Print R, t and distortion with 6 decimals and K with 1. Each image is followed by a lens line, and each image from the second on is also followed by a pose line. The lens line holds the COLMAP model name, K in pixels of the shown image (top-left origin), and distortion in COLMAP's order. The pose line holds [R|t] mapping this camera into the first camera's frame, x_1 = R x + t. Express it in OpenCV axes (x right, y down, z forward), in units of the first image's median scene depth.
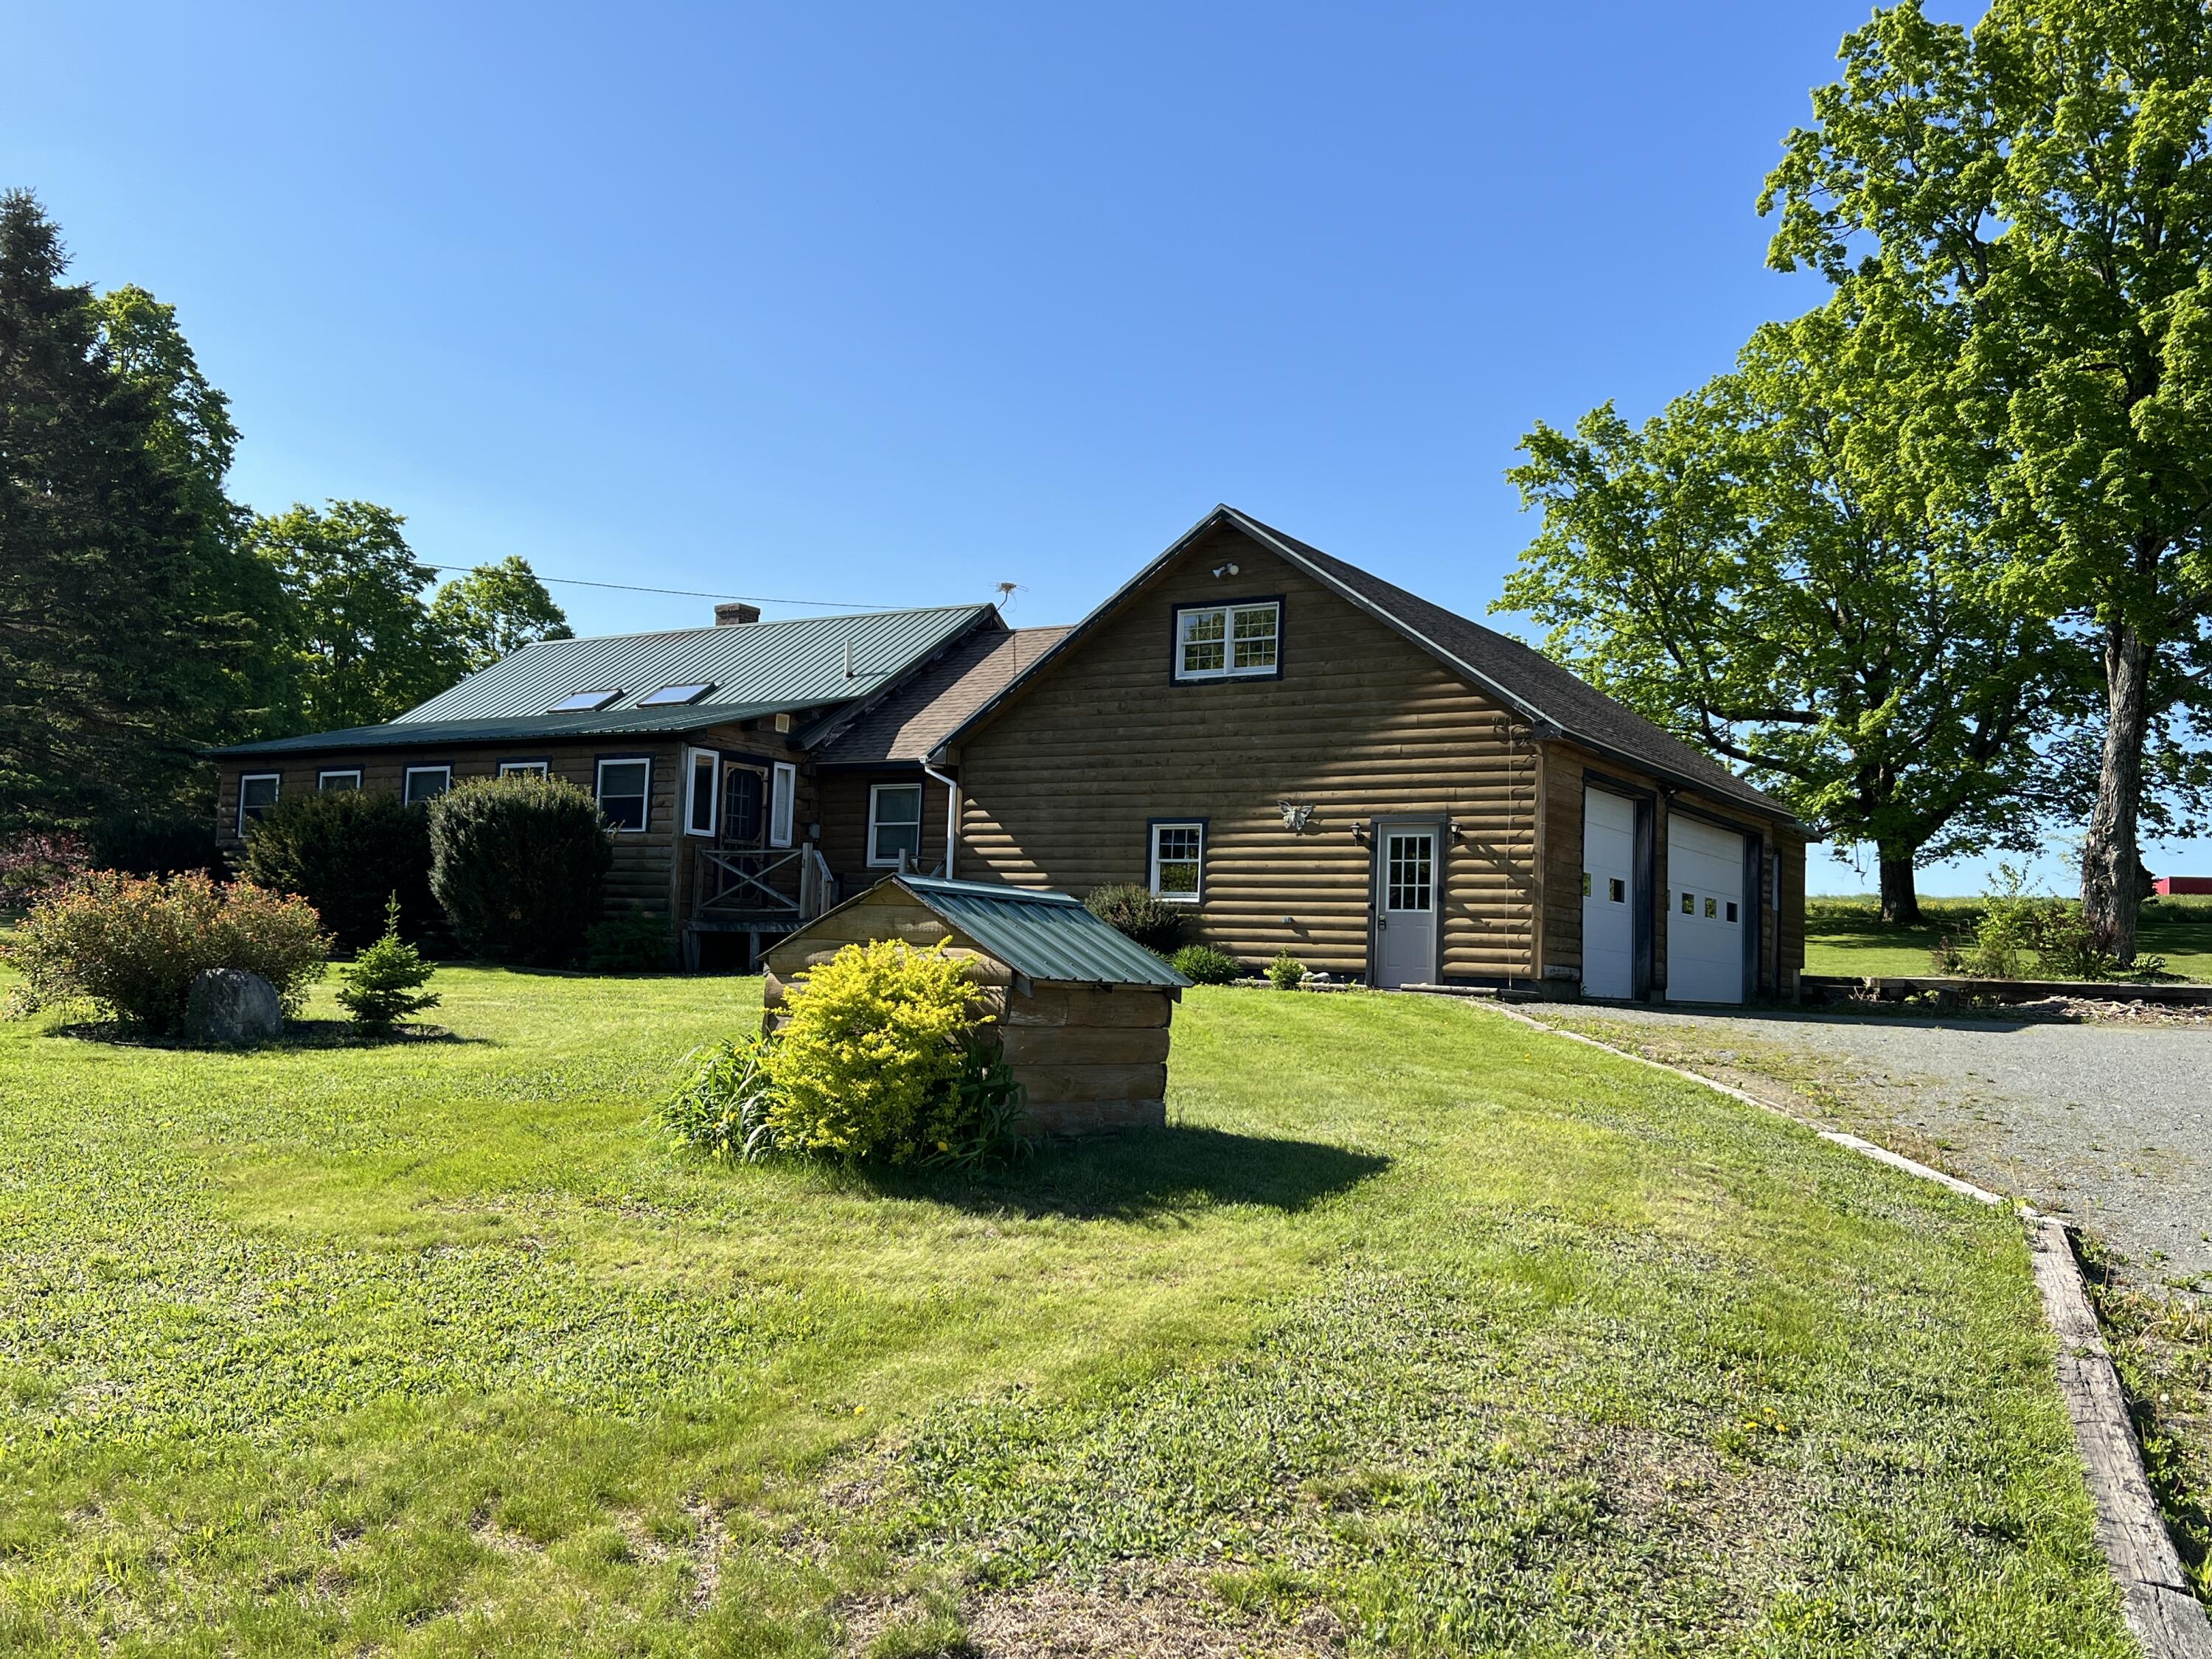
lens RADIAL K [[1933.5, 0, 1106.0], [0, 1933.5, 829.5], [0, 0, 1]] dist [0.080863, -0.106410]
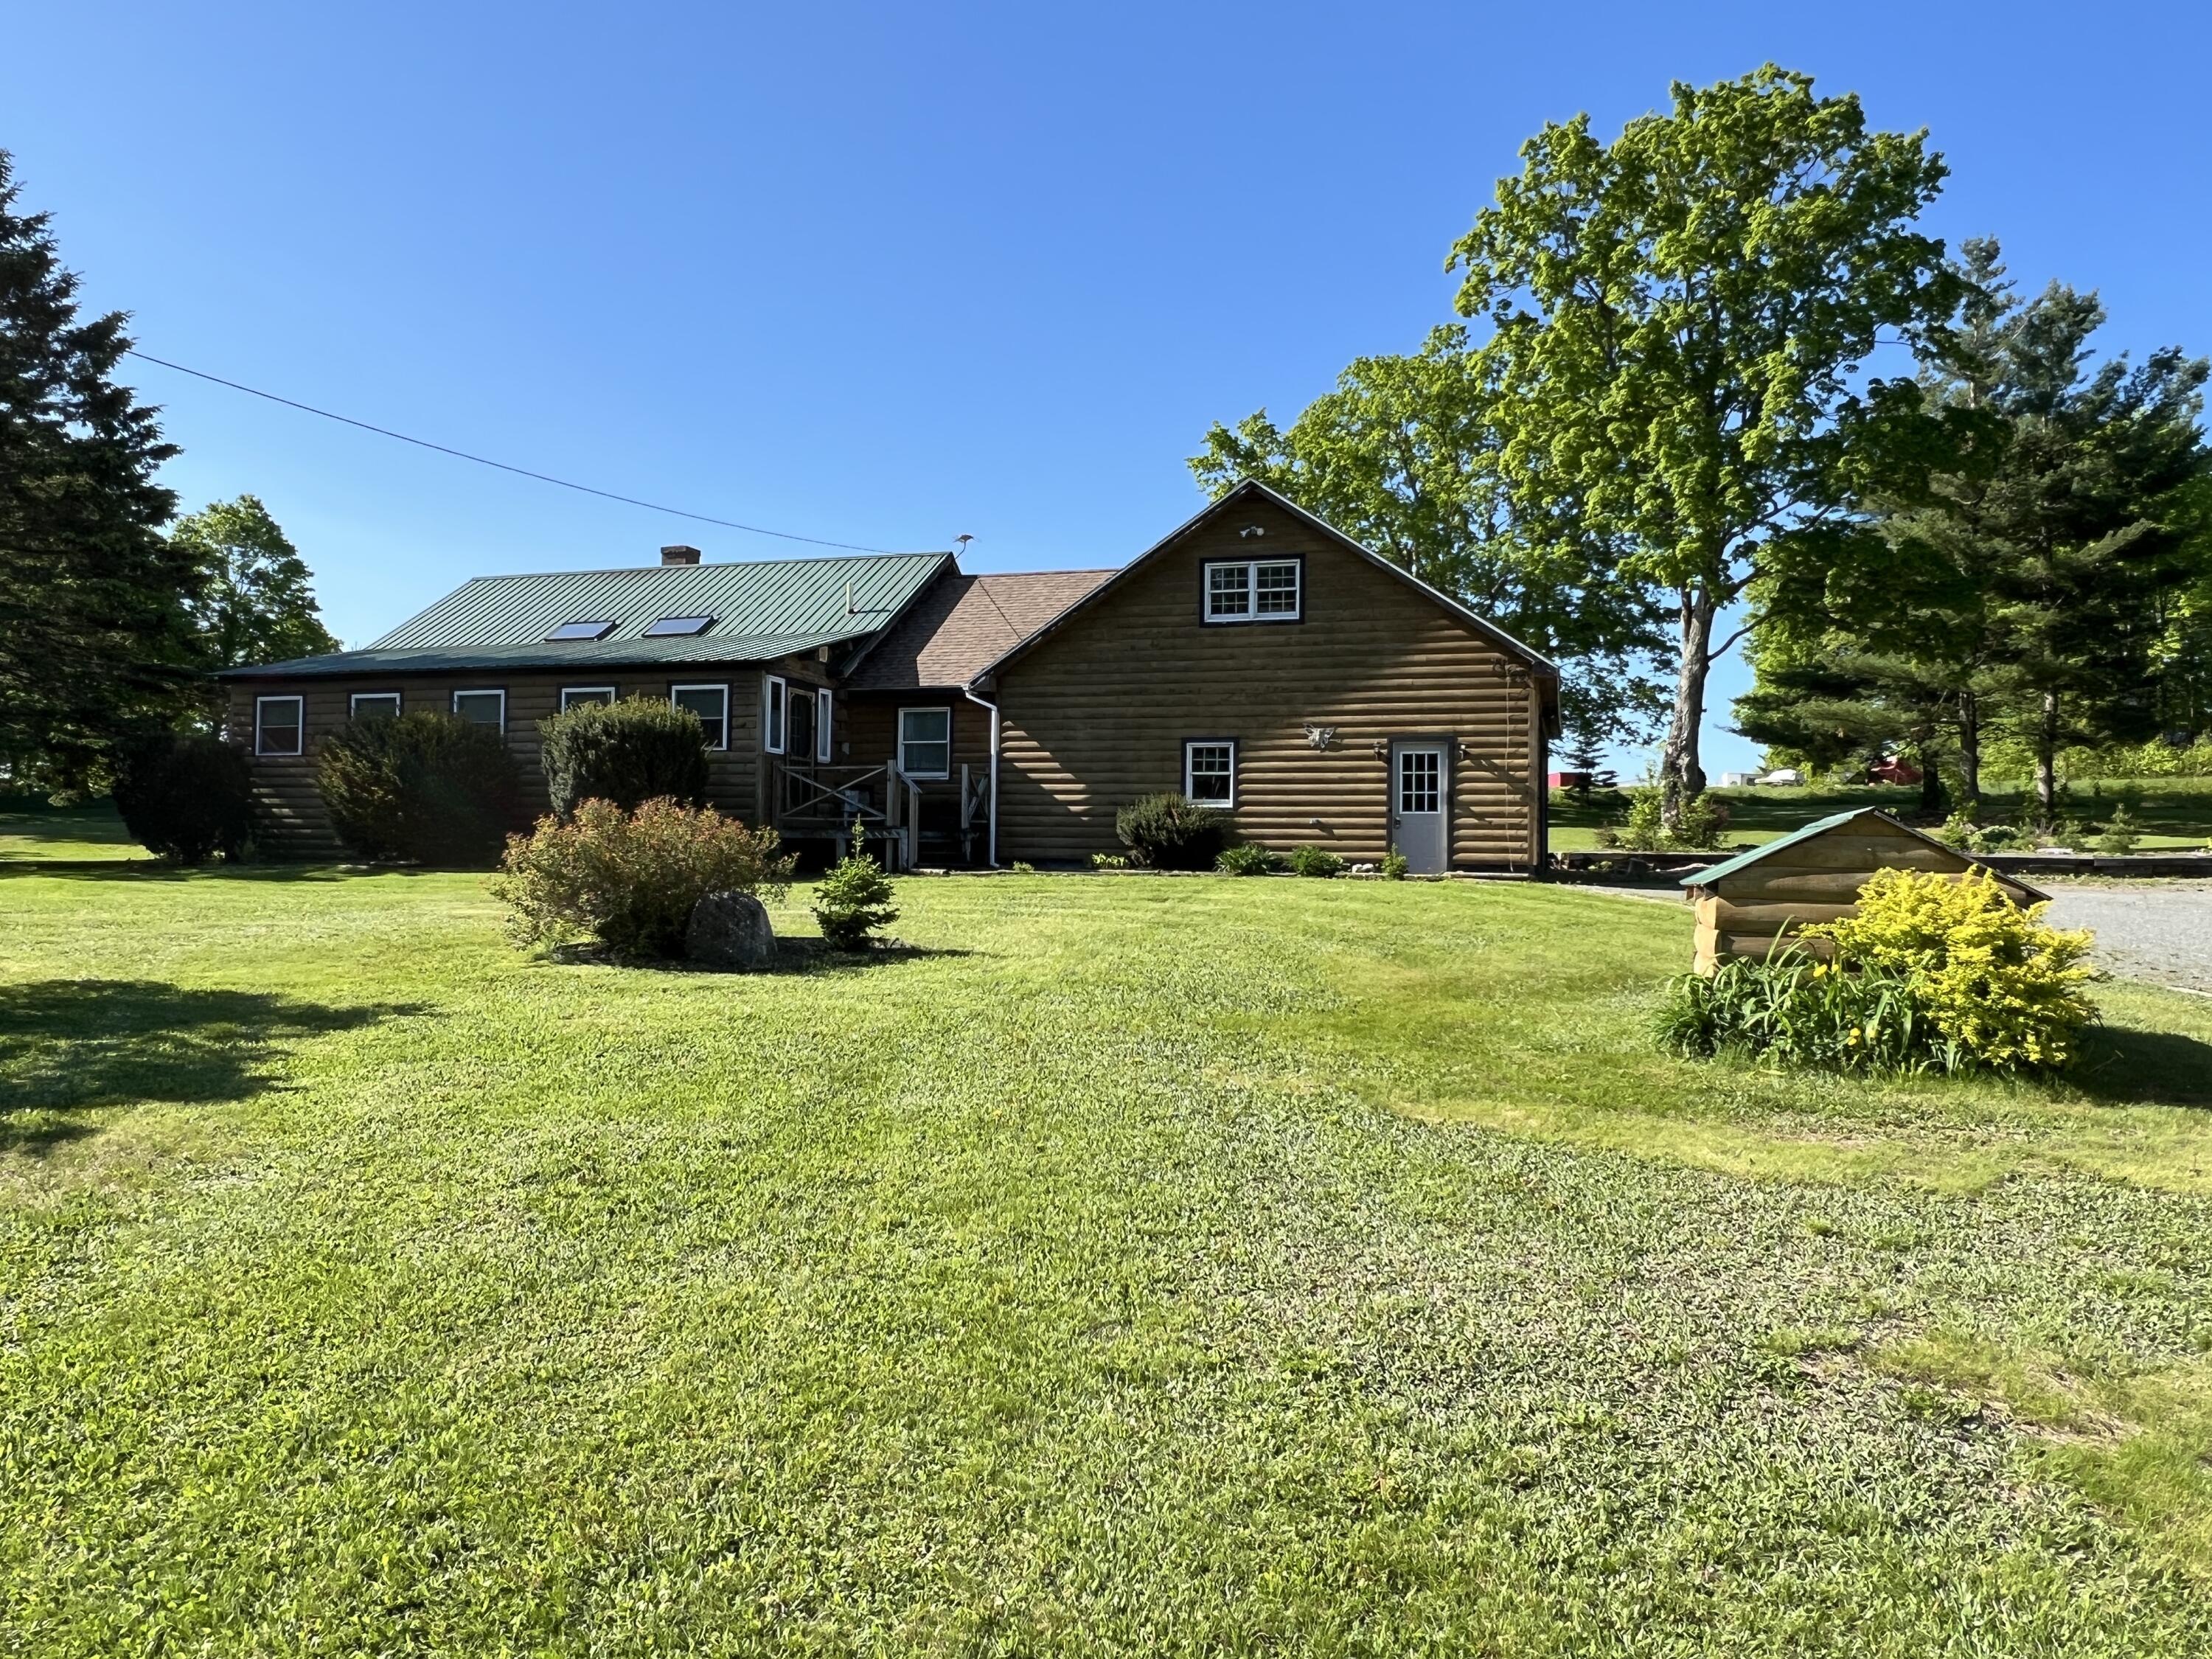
lens RADIAL K [[1516.0, 0, 1106.0], [0, 1516.0, 829.5], [0, 0, 1]] dist [0.000768, 0.002227]
pose [[0.964446, -0.017690, 0.263687, -0.273825], [0.001586, 0.998127, 0.061161, -0.006669], [-0.264275, -0.058569, 0.962667, 0.104443]]
